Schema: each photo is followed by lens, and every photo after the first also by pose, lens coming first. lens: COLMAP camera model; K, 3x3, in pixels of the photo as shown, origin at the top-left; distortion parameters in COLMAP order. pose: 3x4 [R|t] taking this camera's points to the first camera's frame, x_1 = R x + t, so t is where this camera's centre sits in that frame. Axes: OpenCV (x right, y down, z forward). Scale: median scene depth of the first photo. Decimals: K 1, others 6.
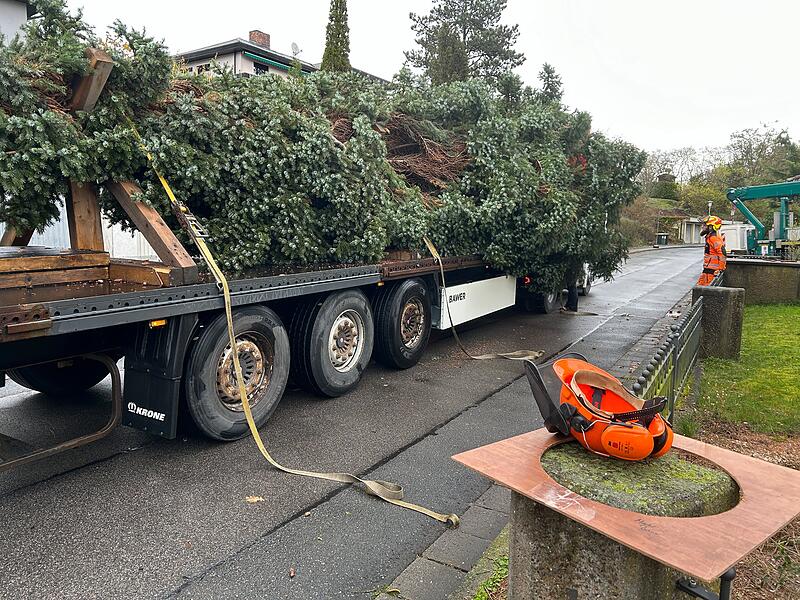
lens RADIAL K [[604.0, 0, 392.9], [0, 604.0, 296.0], [0, 0, 1]] dist [0.058511, -0.054787]
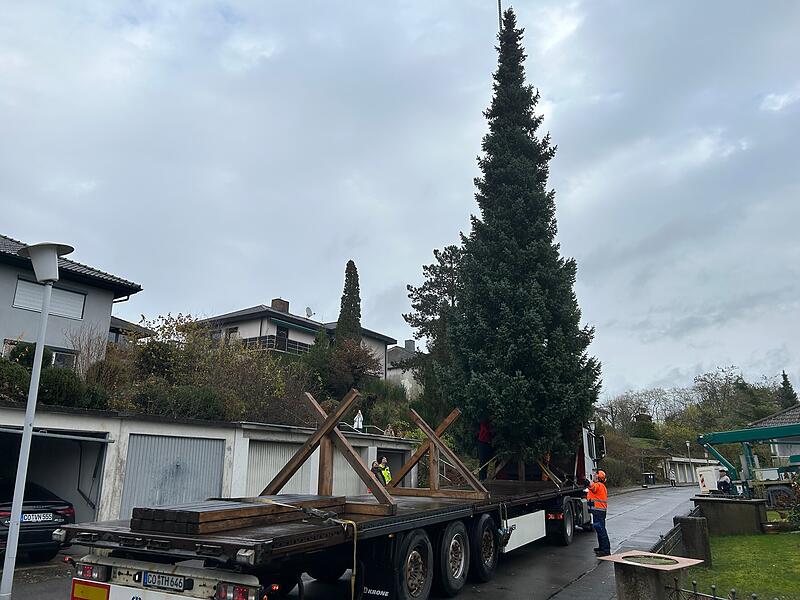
lens RADIAL K [[604.0, 0, 393.1], [0, 604.0, 300.0], [0, 0, 1]] dist [0.058511, -0.054787]
pose [[0.999443, -0.003156, 0.033214, -0.046357], [0.015289, 0.928161, -0.371864, 0.007219], [-0.029654, 0.372165, 0.927693, -0.108163]]
